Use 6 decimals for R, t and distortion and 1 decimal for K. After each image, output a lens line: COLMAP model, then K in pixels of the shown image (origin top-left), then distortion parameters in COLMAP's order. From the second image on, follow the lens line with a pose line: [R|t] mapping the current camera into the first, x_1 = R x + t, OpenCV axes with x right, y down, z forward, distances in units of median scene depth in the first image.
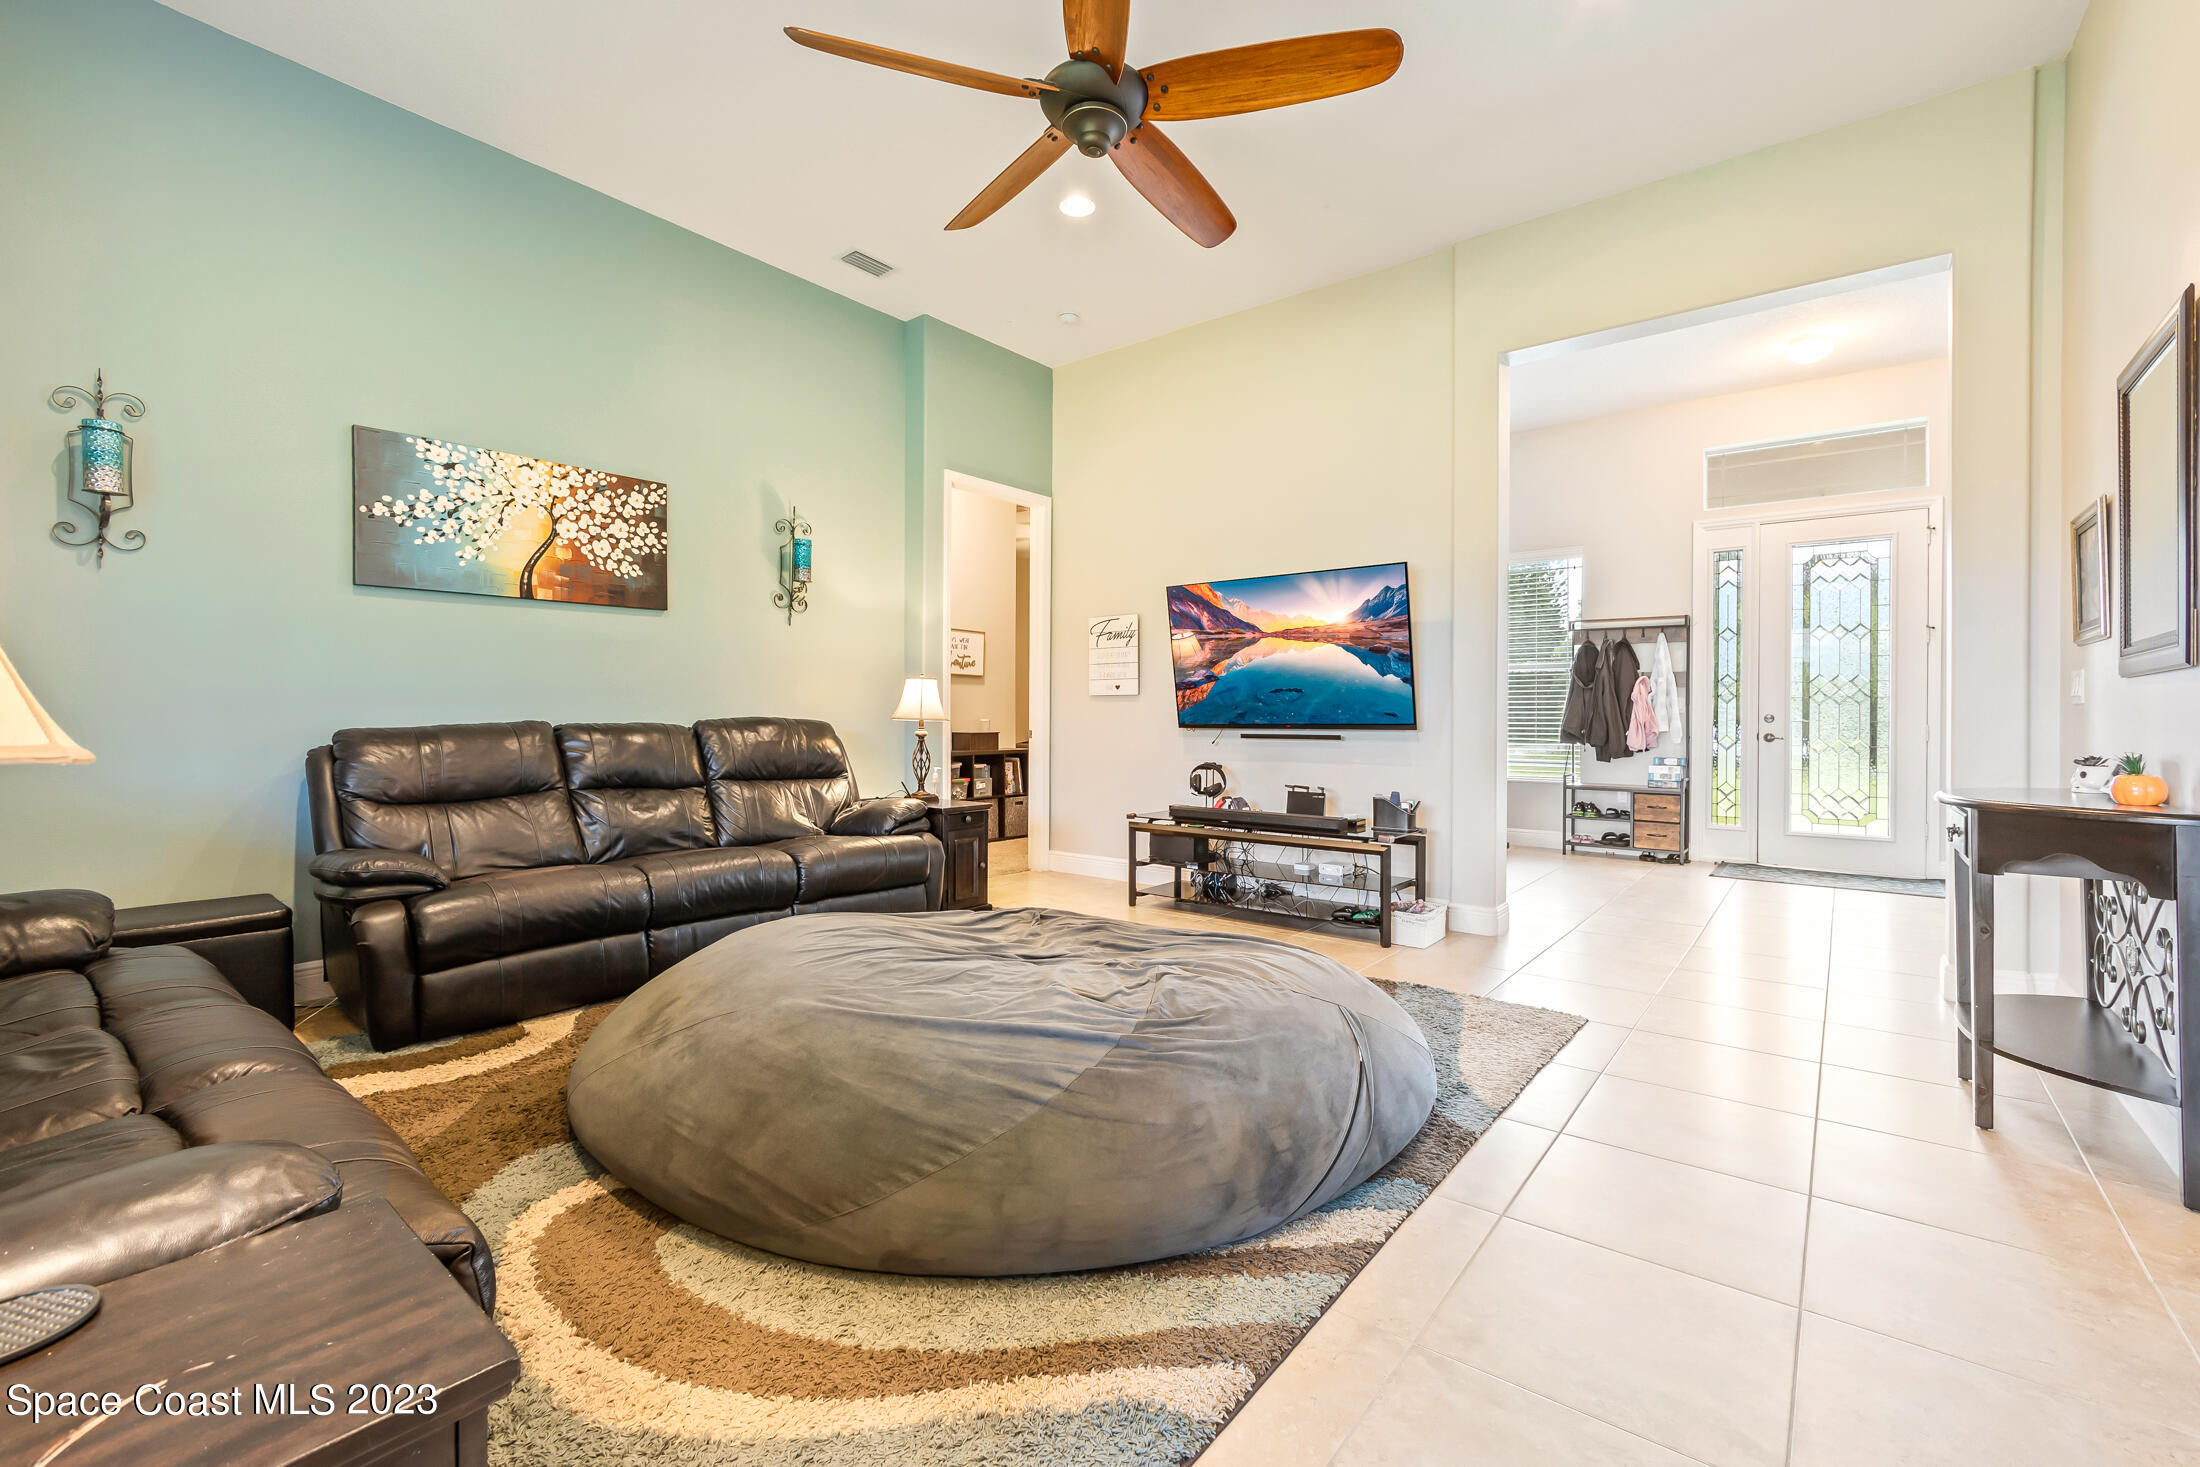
lens RADIAL K [[935.5, 0, 1105.5], [0, 935.5, 715.7], [0, 0, 1]] dist [-0.003374, -0.000127]
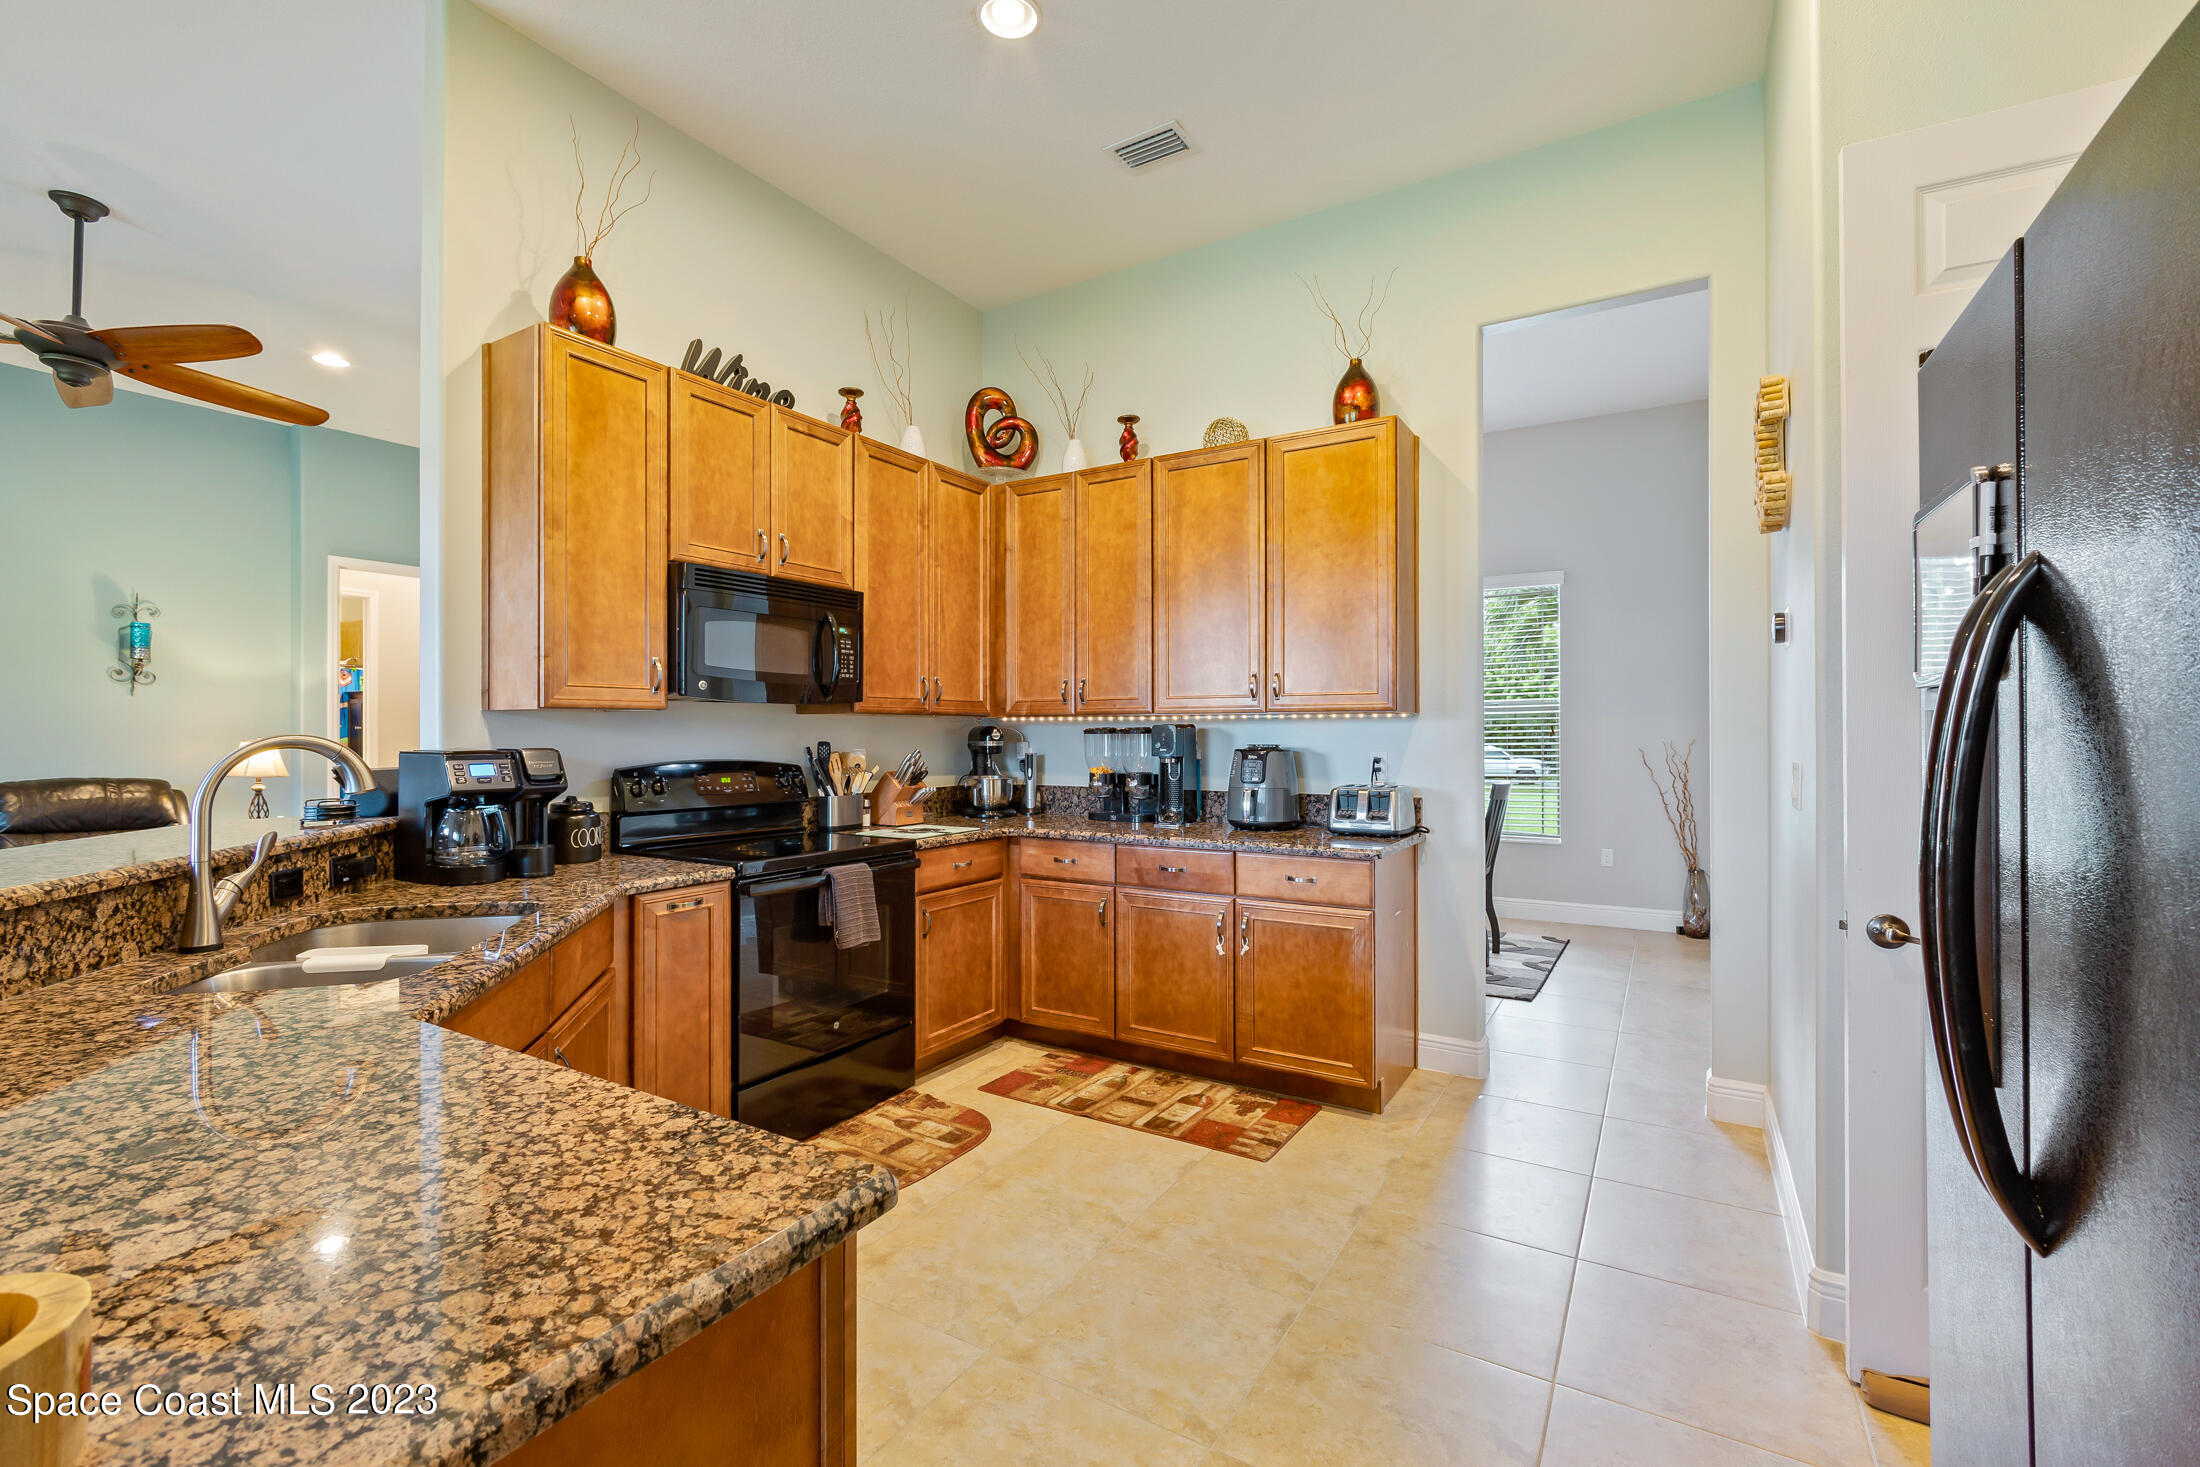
lens RADIAL K [[949.6, 0, 1100.8], [0, 949.6, 728.8], [0, 0, 1]] dist [-0.001065, -0.000428]
pose [[0.992486, -0.005818, 0.122220, 0.786448], [0.006117, 0.999979, -0.002066, -0.051034], [-0.122205, 0.002798, 0.992501, -0.346165]]
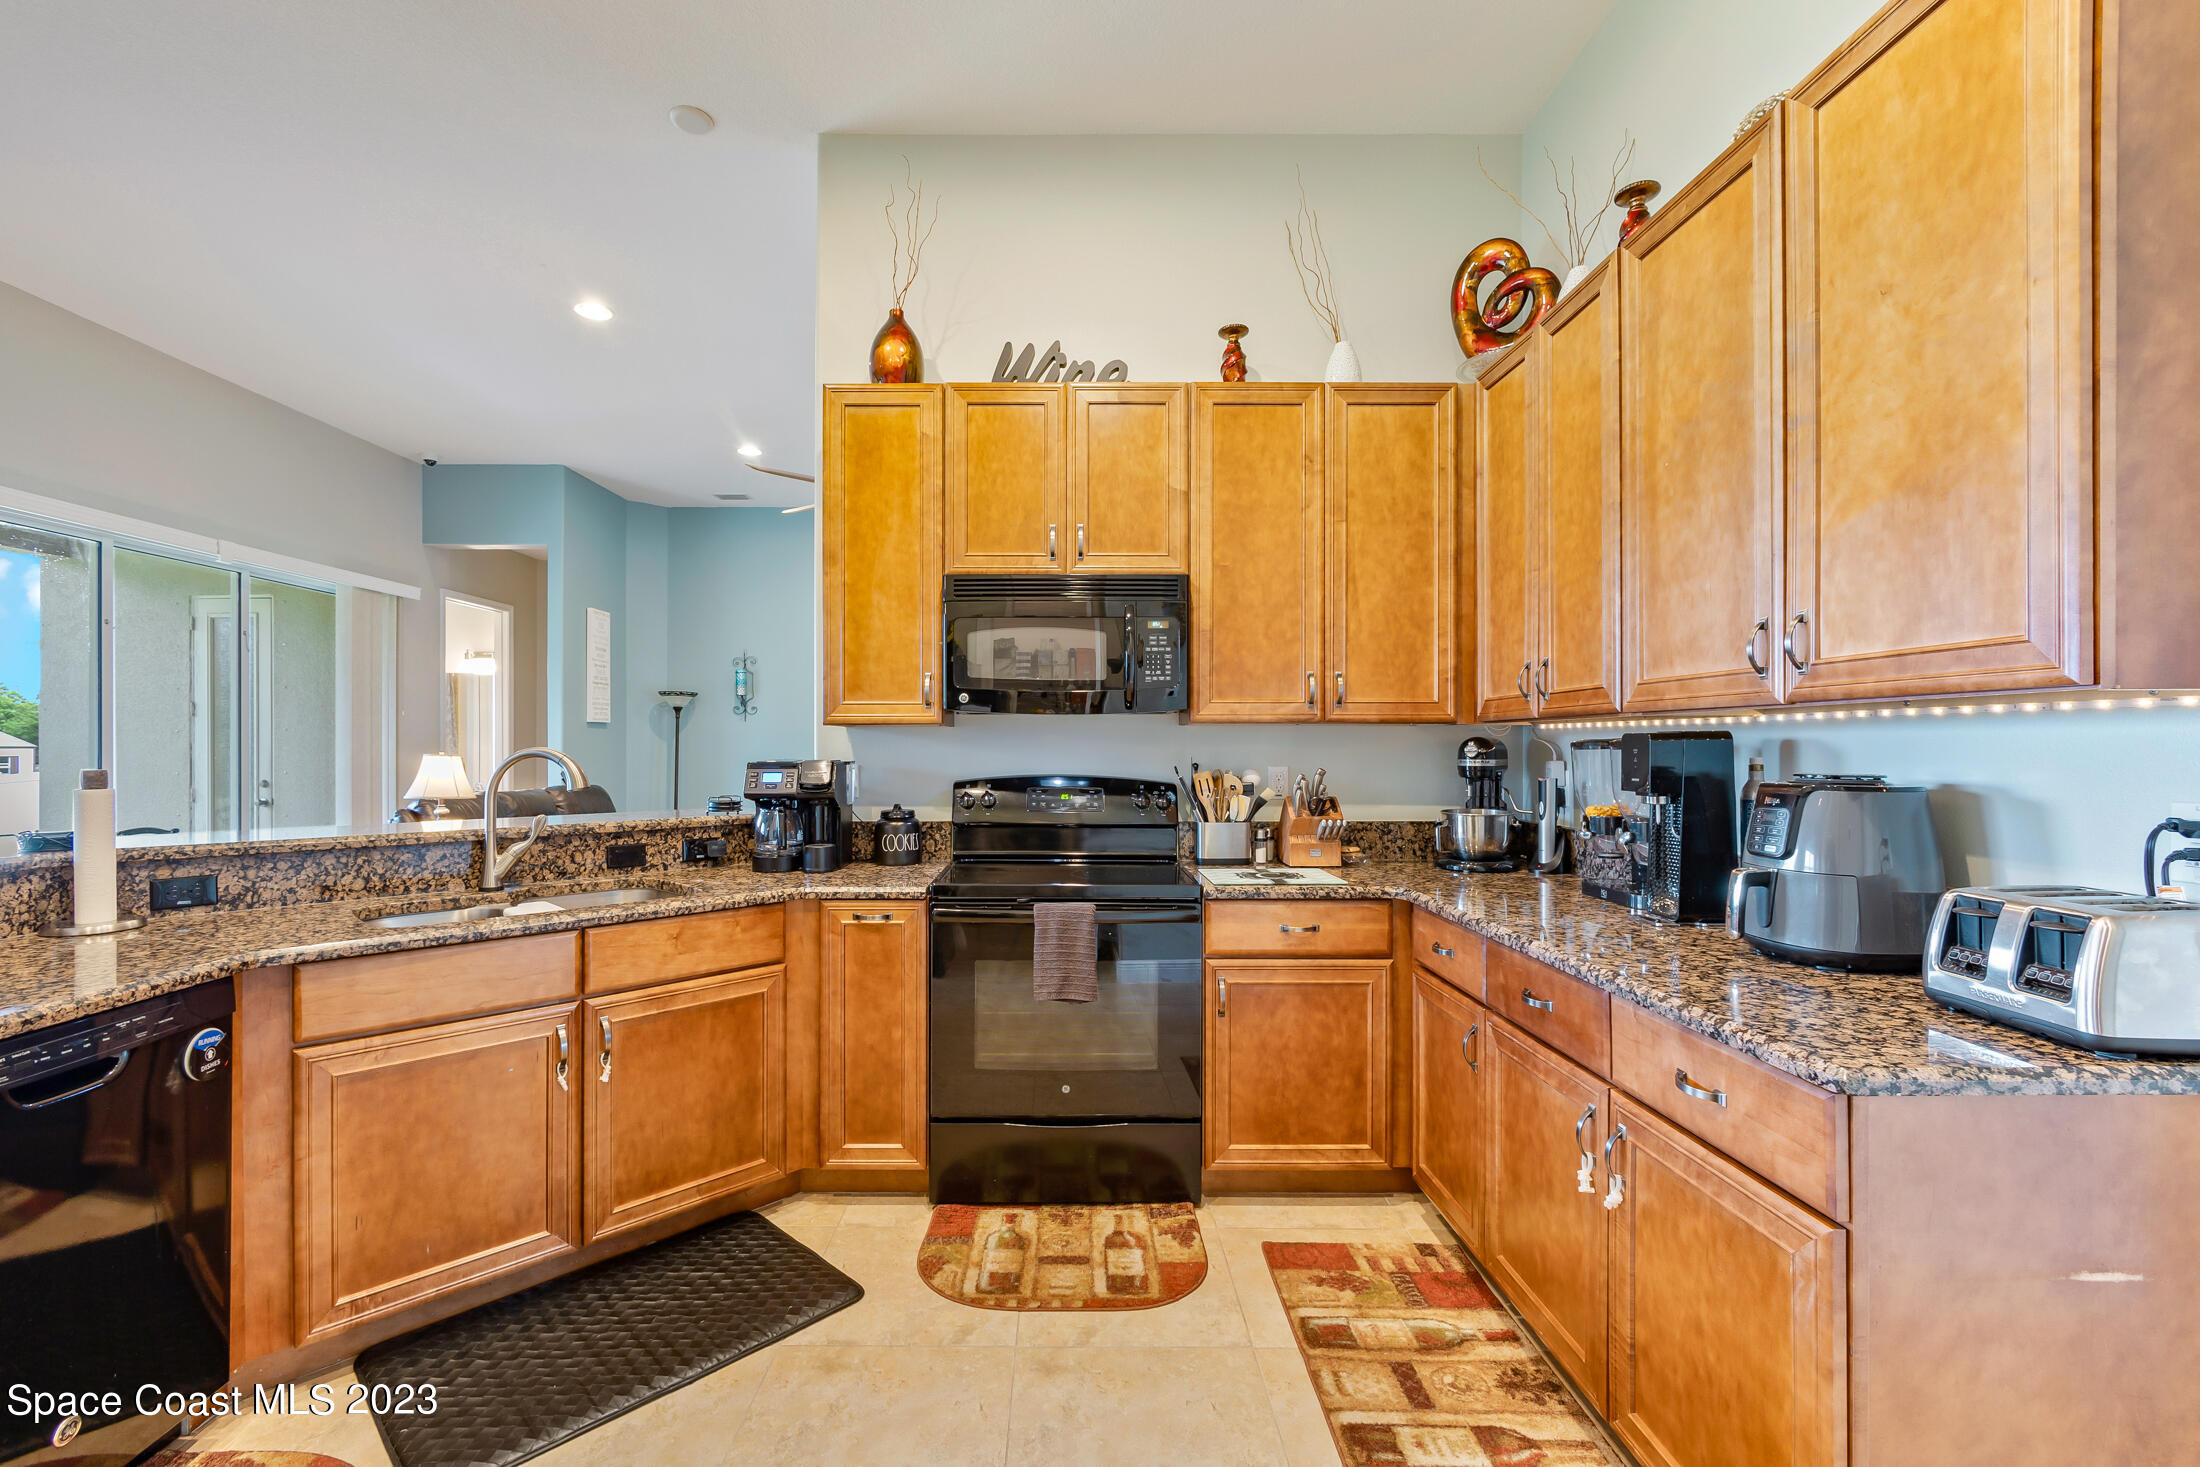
lens RADIAL K [[956.6, 0, 1060.3], [0, 956.6, 745.0], [0, 0, 1]] dist [-0.001248, 0.000224]
pose [[0.616963, -0.005794, -0.786971, 1.142804], [0.003741, 0.999983, -0.004429, -0.049255], [0.786984, -0.000212, 0.616974, -0.008837]]
